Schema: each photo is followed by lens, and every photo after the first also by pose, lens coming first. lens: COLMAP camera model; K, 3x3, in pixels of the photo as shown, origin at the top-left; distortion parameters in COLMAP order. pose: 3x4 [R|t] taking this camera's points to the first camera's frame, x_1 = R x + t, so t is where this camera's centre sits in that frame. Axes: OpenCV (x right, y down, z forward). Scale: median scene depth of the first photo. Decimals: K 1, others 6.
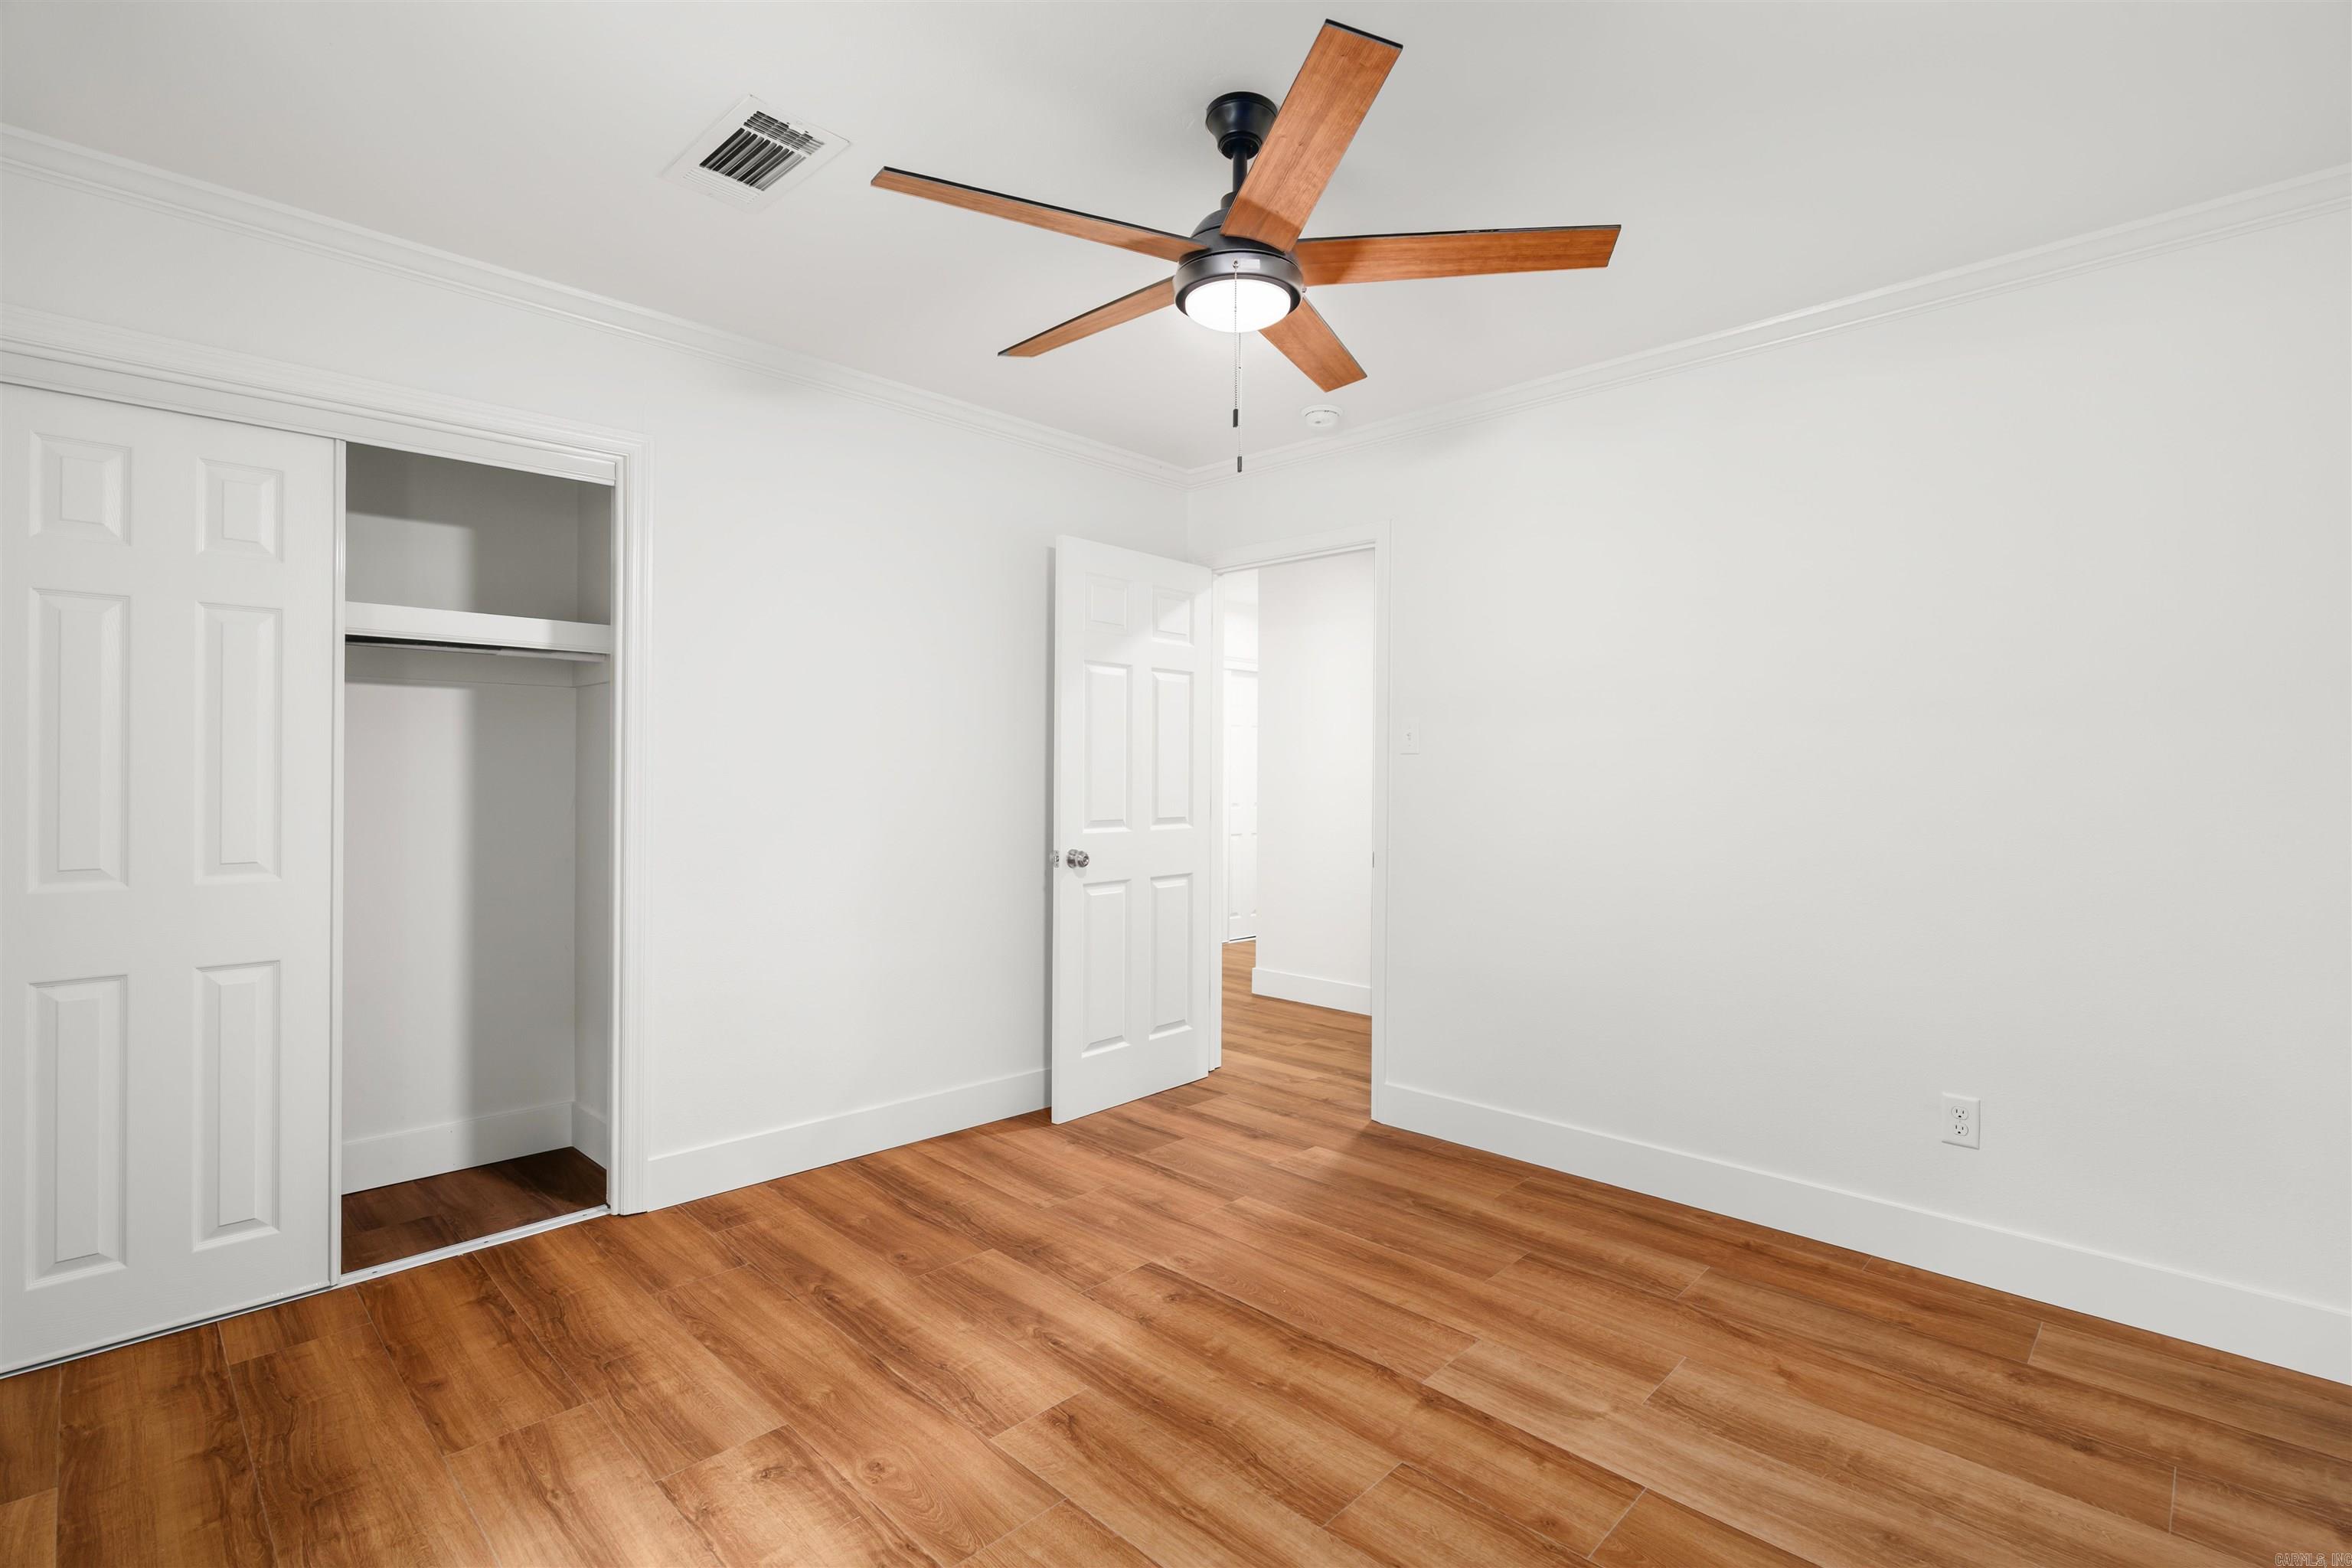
lens RADIAL K [[1078.2, 0, 1167.5], [0, 1078.2, 782.7], [0, 0, 1]] dist [-0.002063, 0.000236]
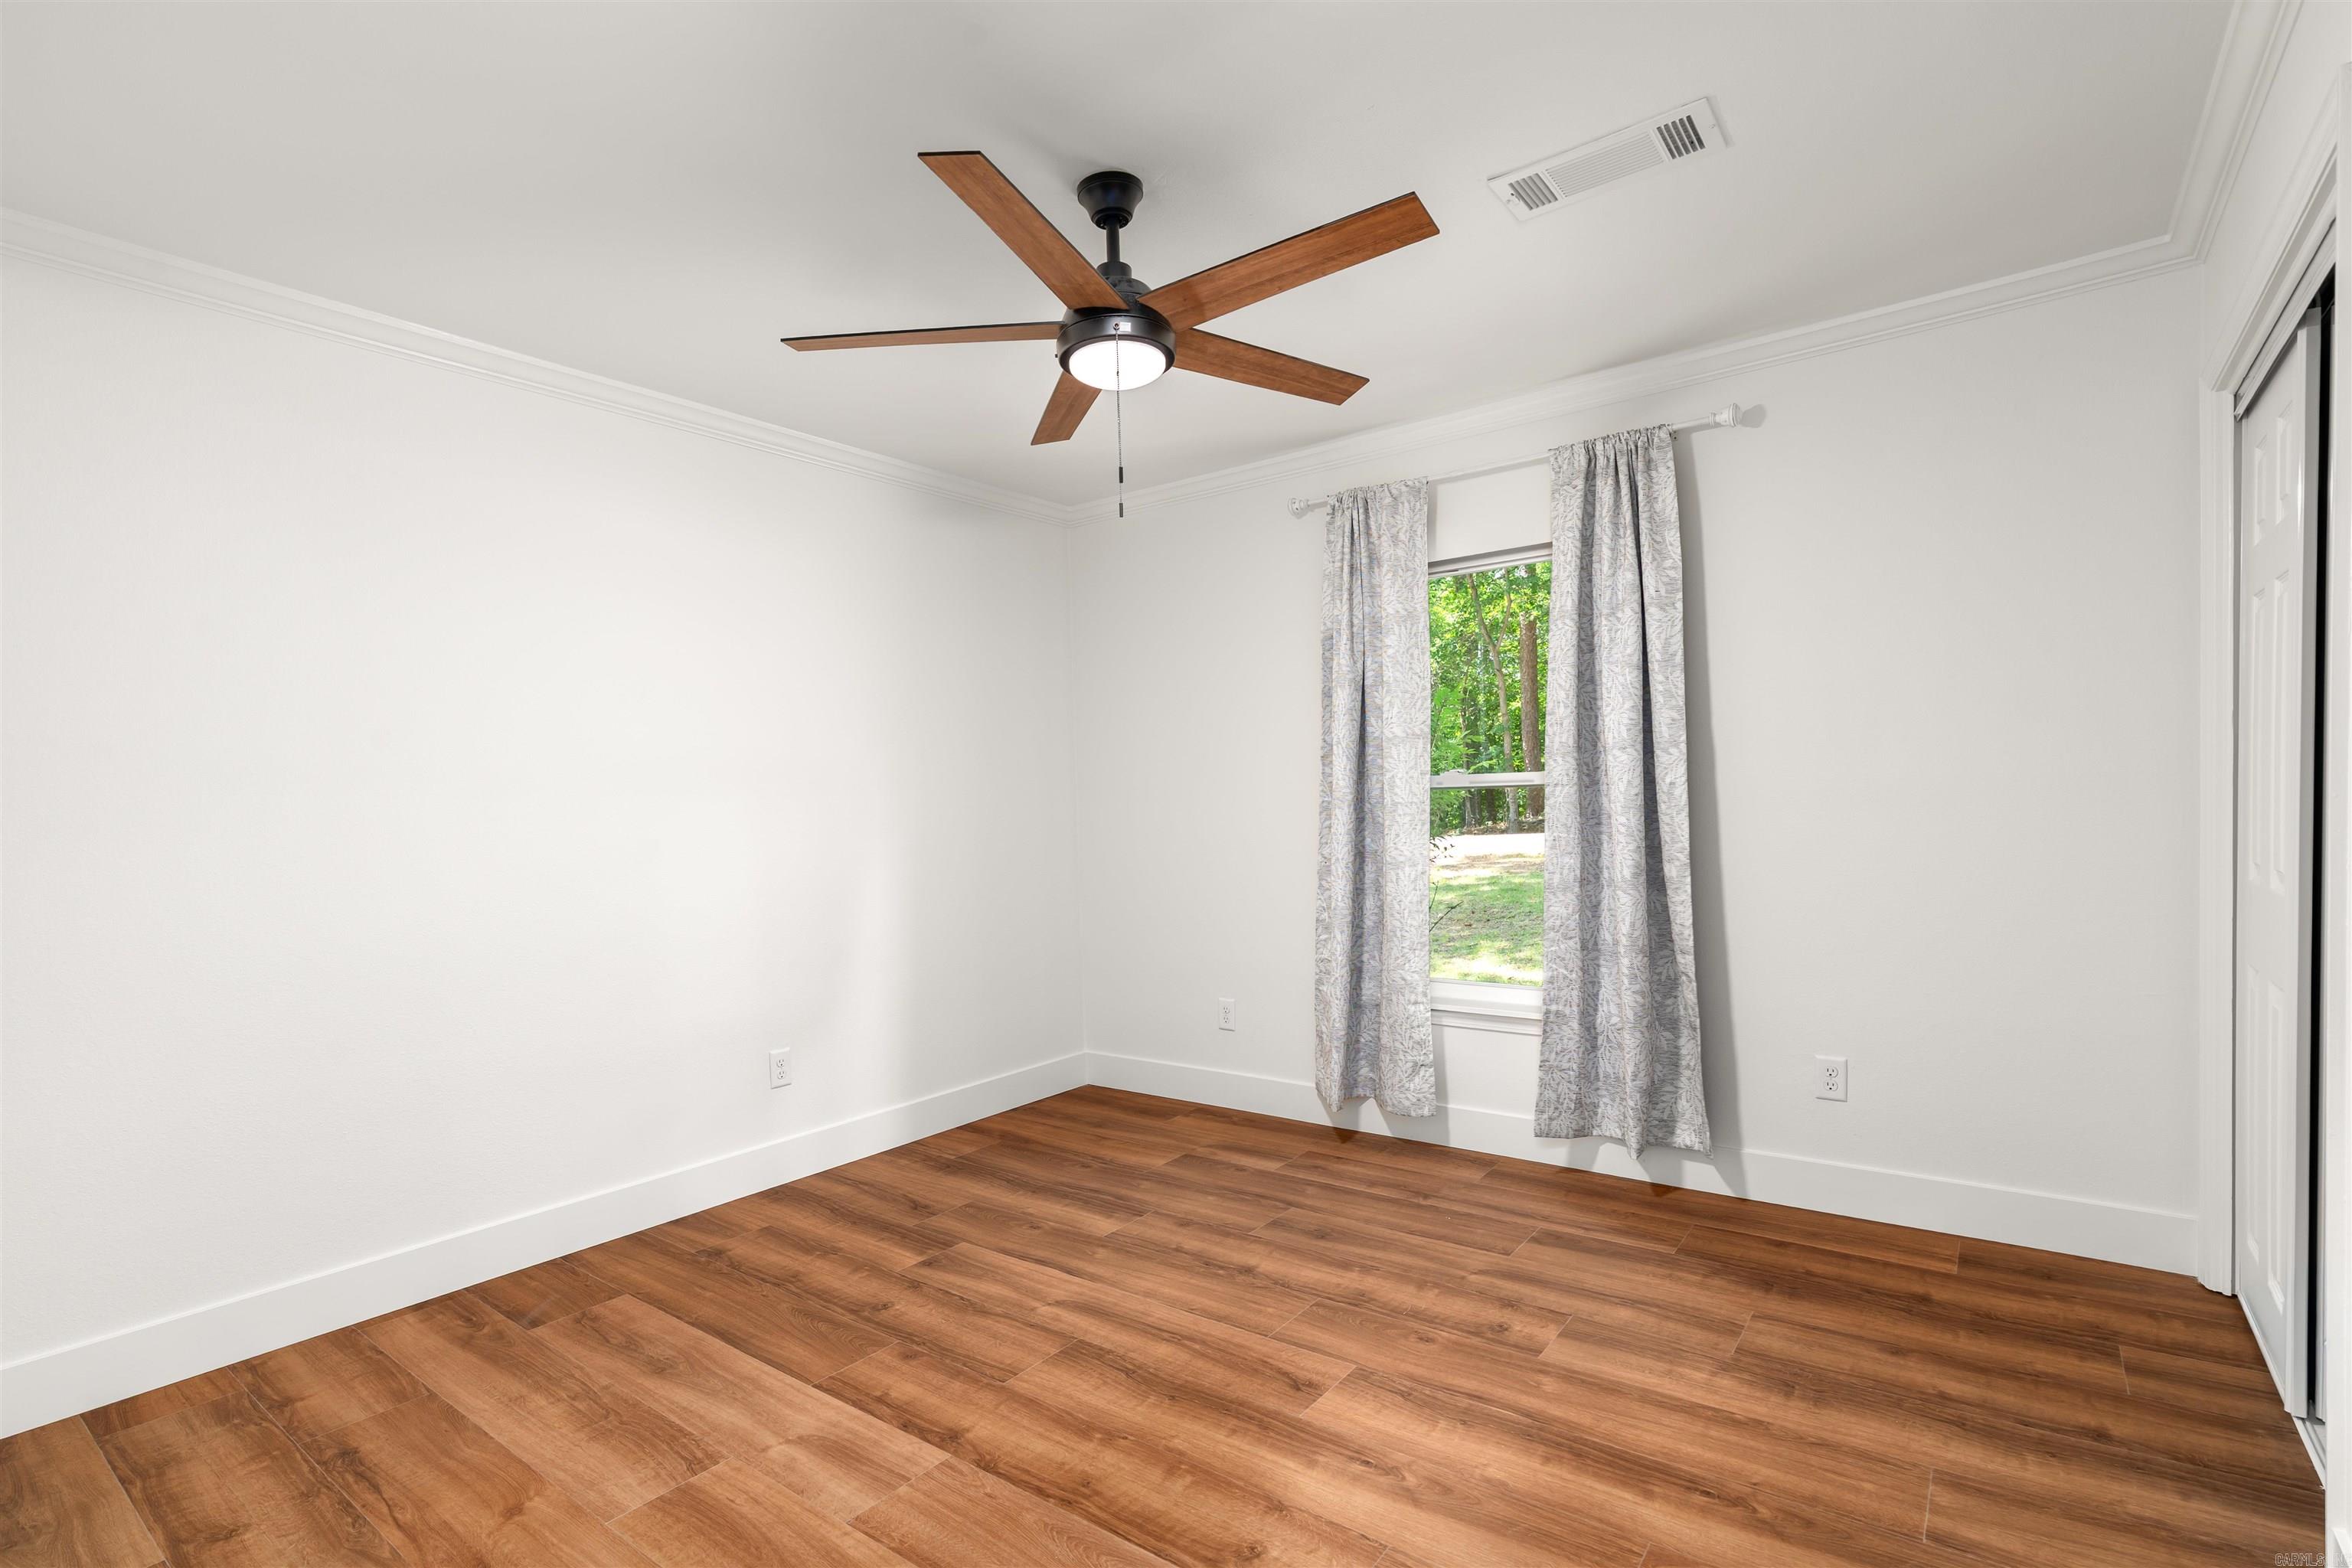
lens RADIAL K [[1094.8, 0, 1164.2], [0, 1094.8, 789.8], [0, 0, 1]] dist [-0.002189, 0.000262]
pose [[-0.990914, 0.022419, -0.132618, 0.172262], [0.023112, 0.999726, -0.003685, -0.009800], [0.132499, -0.006716, -0.991160, 2.030887]]
